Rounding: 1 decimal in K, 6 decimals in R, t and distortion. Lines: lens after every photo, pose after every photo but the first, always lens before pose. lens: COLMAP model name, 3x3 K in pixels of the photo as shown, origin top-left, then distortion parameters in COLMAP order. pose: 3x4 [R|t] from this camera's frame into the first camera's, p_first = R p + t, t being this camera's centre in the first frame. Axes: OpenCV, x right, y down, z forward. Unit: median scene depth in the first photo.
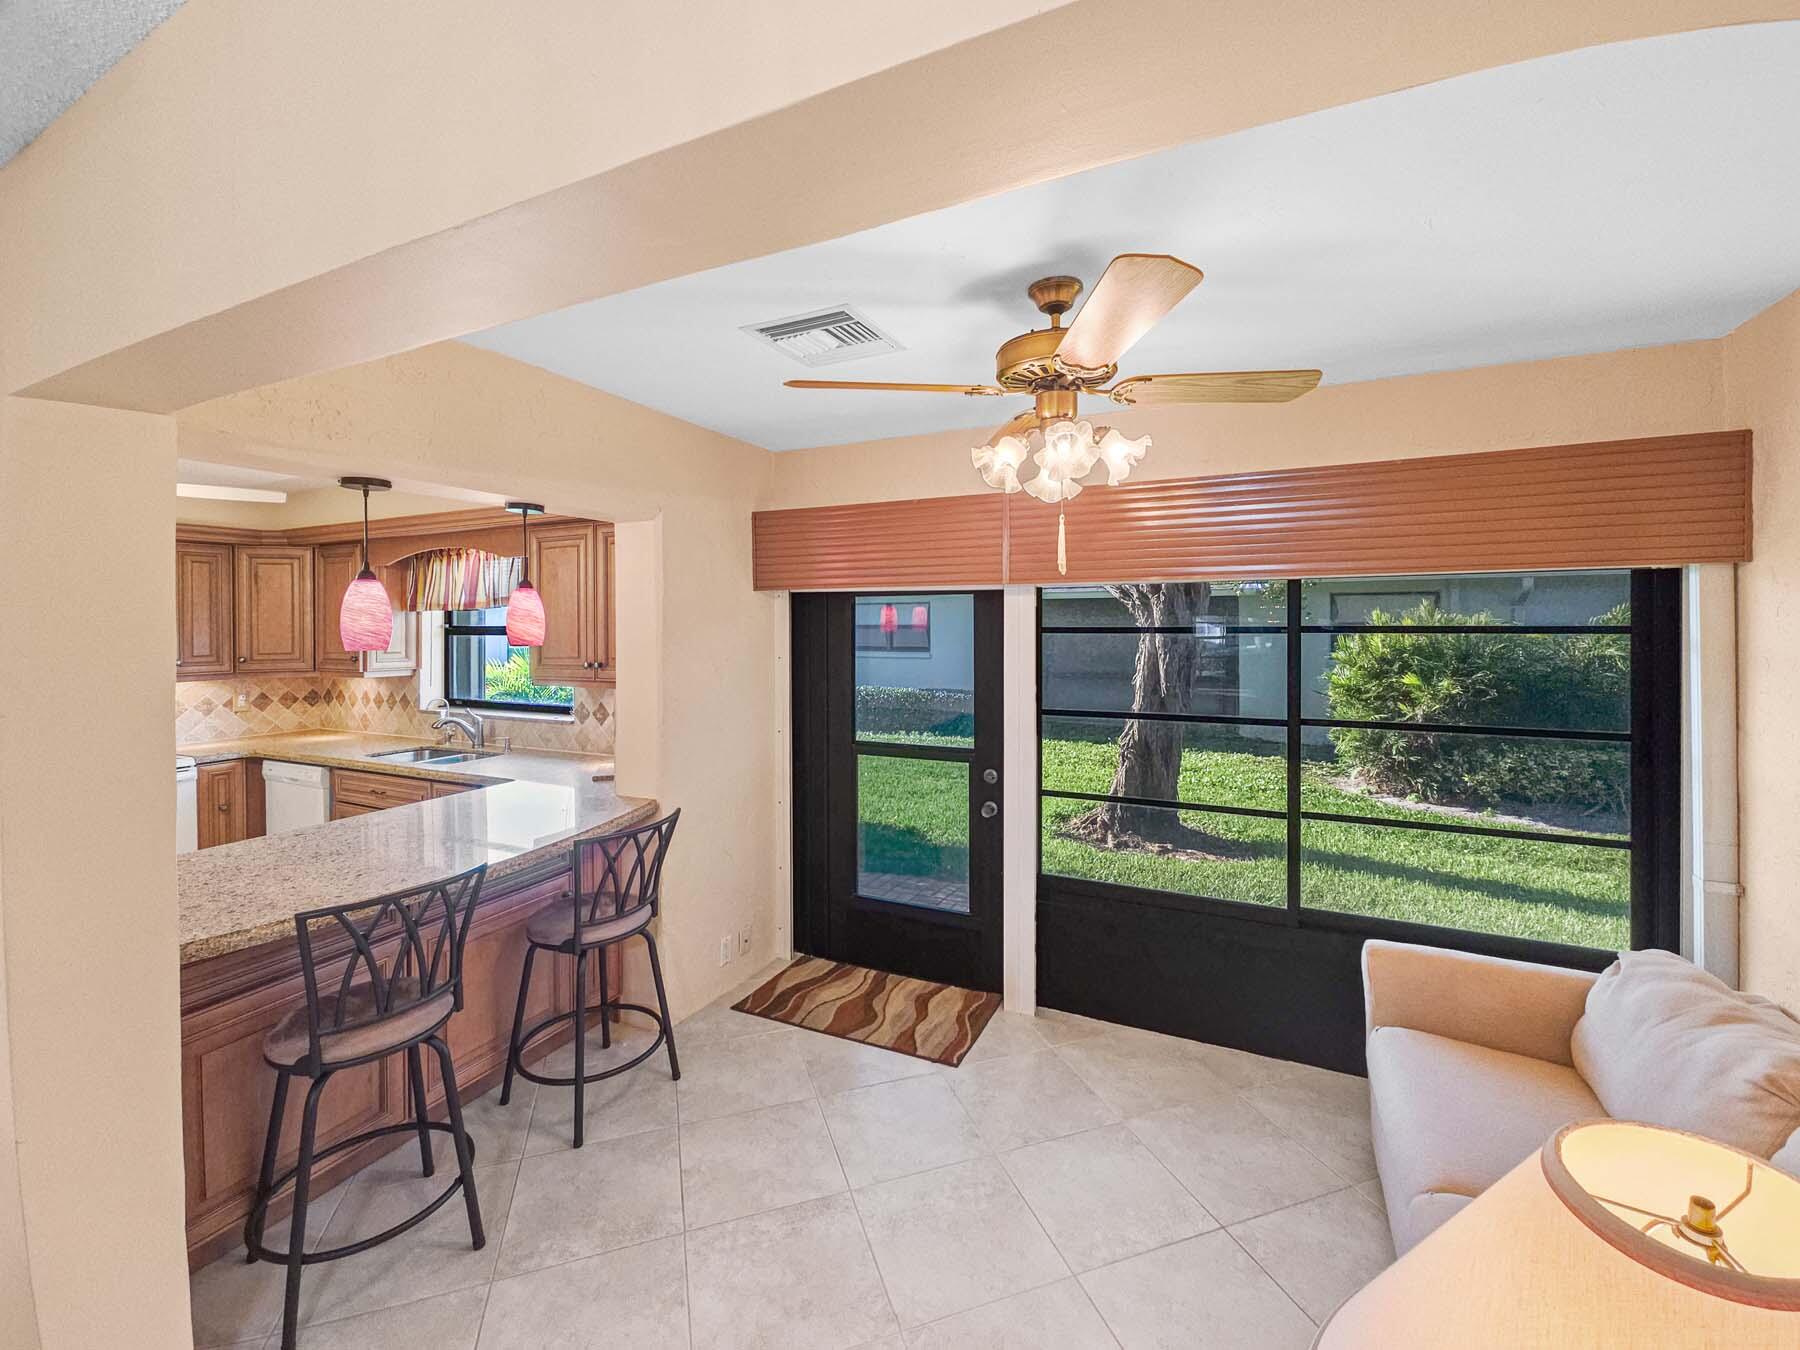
lens RADIAL K [[764.6, 0, 930.0], [0, 764.6, 622.5], [0, 0, 1]] dist [0.014325, 0.000051]
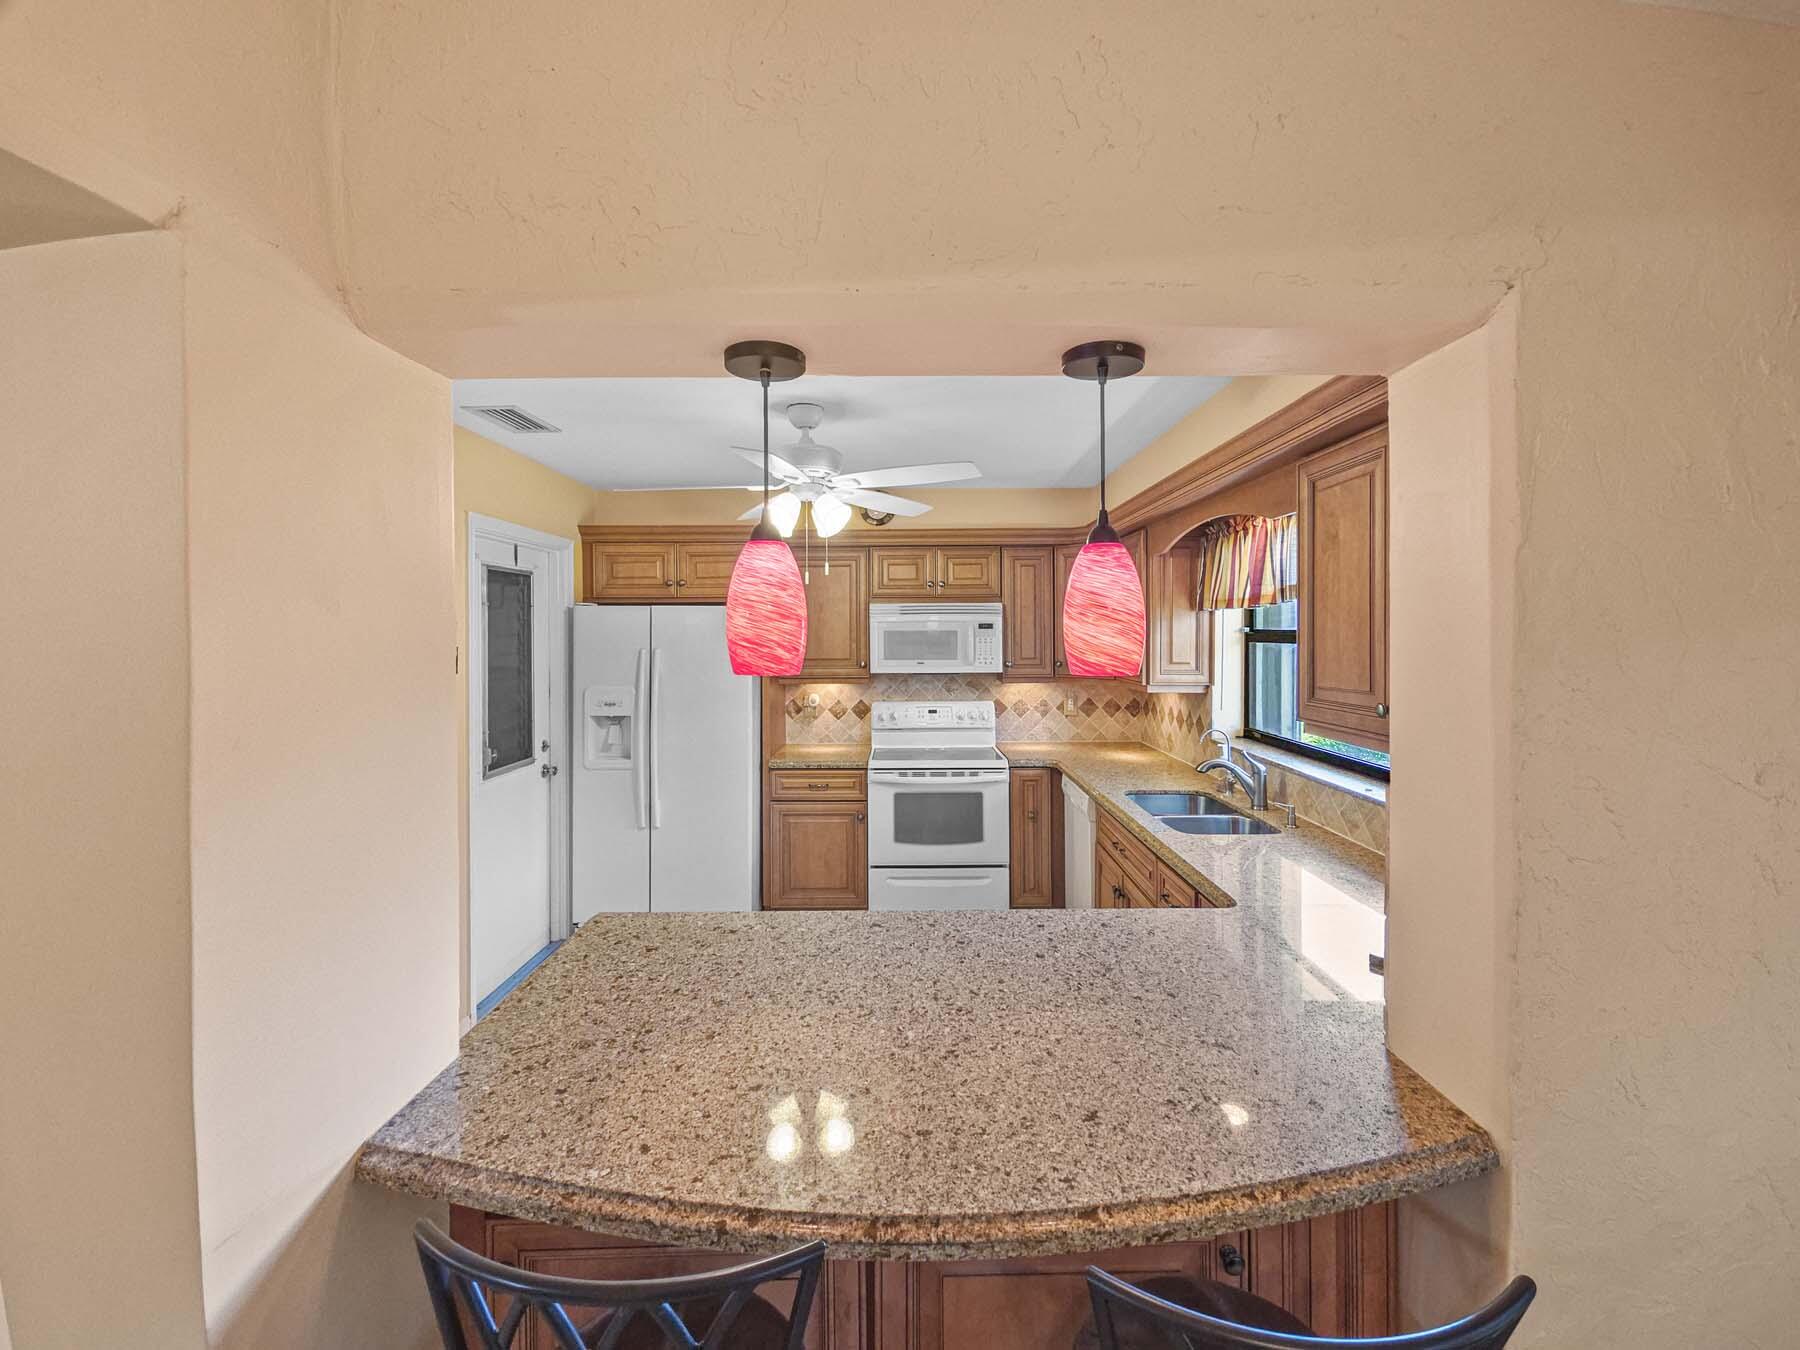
lens RADIAL K [[792.8, 0, 842.6], [0, 792.8, 632.8], [0, 0, 1]] dist [0.000162, -0.000059]
pose [[0.399825, 0.007512, -0.916561, -0.095367], [-0.000449, 0.999968, 0.007999, 0.001823], [0.916592, -0.002786, 0.399815, 0.383092]]
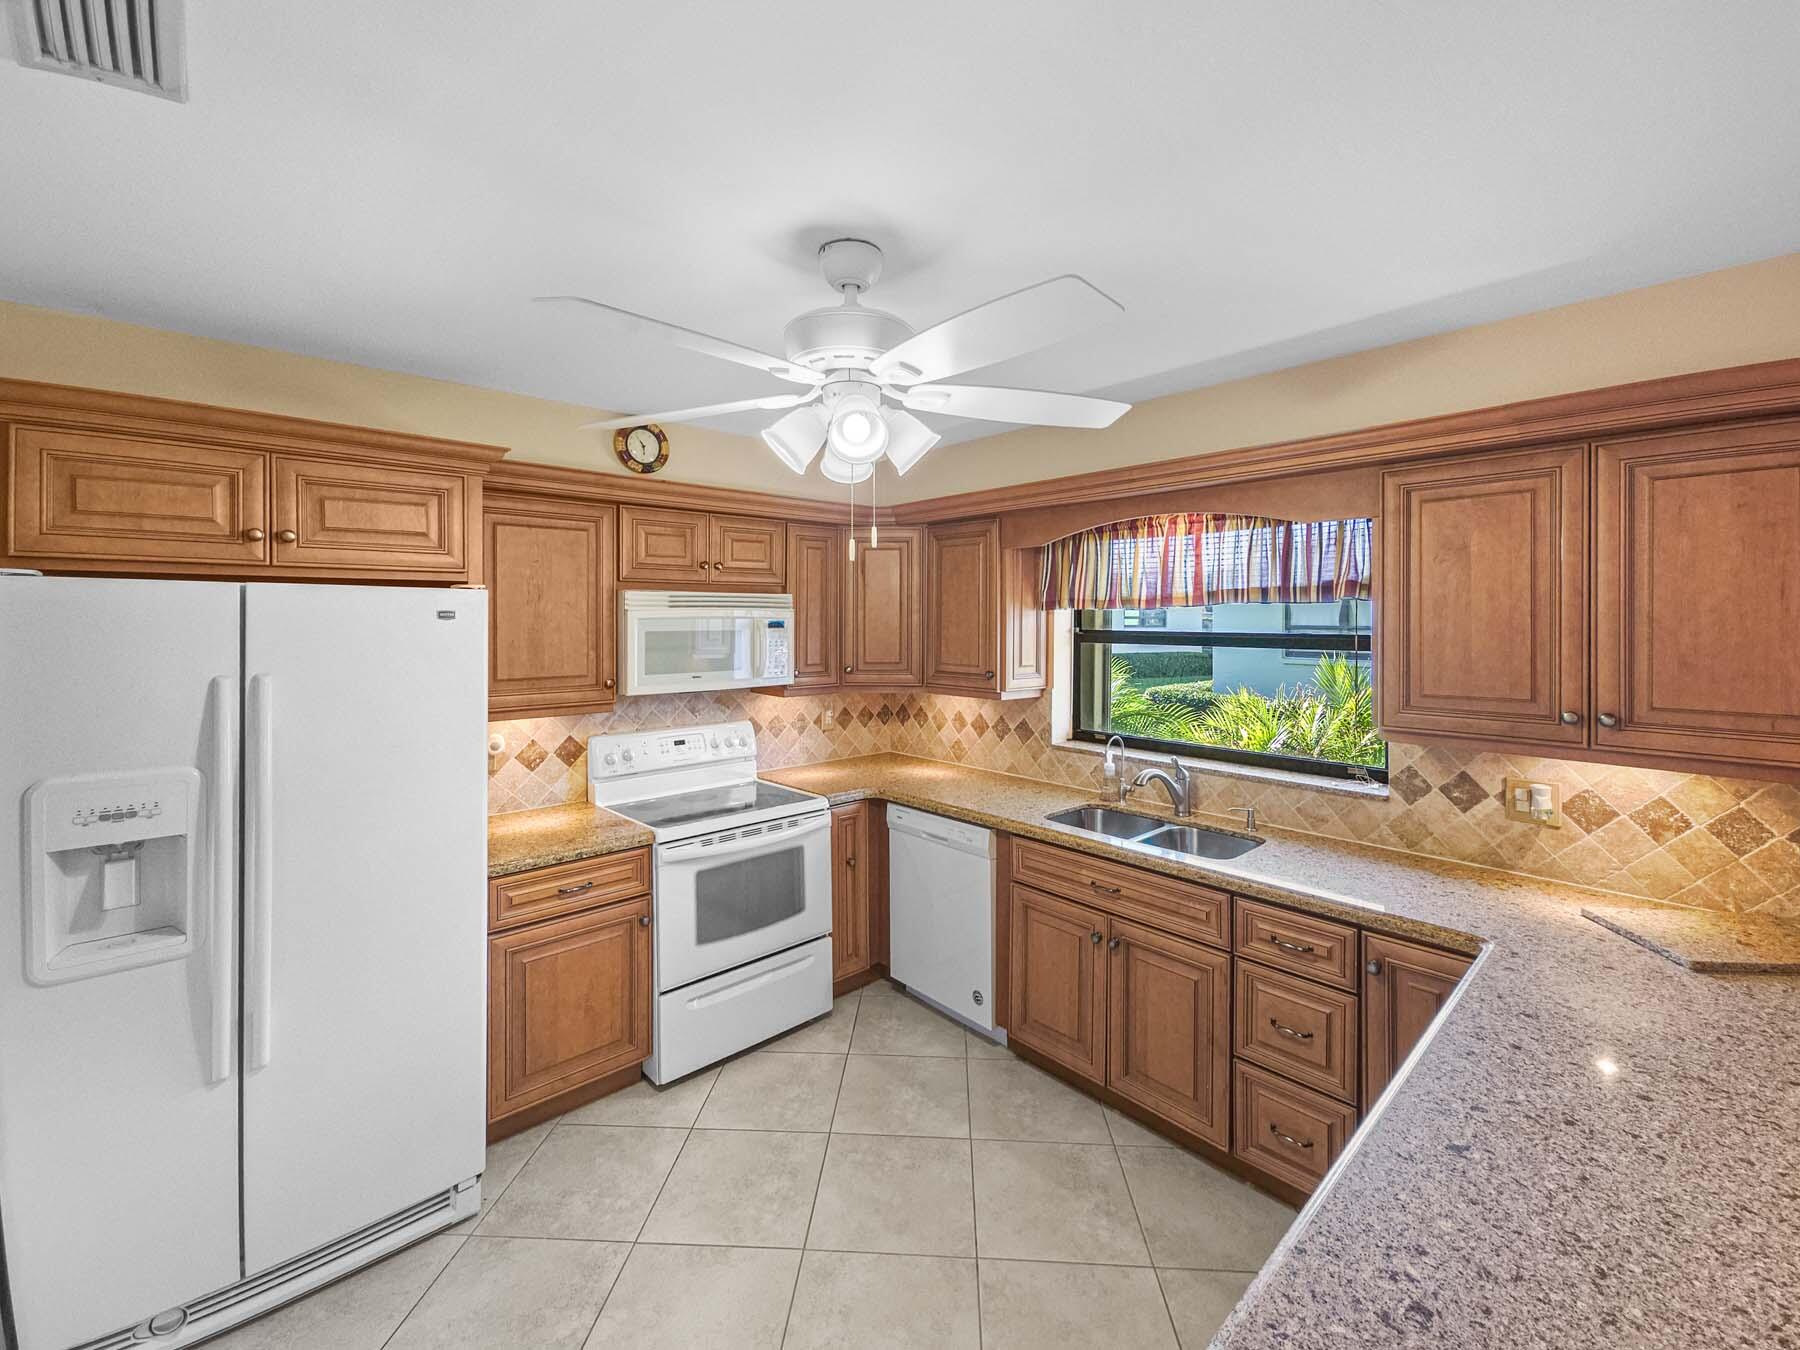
lens RADIAL K [[811.3, 0, 984.3], [0, 811.3, 615.2], [0, 0, 1]] dist [0.007502, 0.000107]
pose [[0.940110, 0.006713, -0.340806, -0.507752], [-0.008814, 0.999950, -0.004616, -0.006092], [0.340759, 0.007344, 0.940122, 0.276384]]
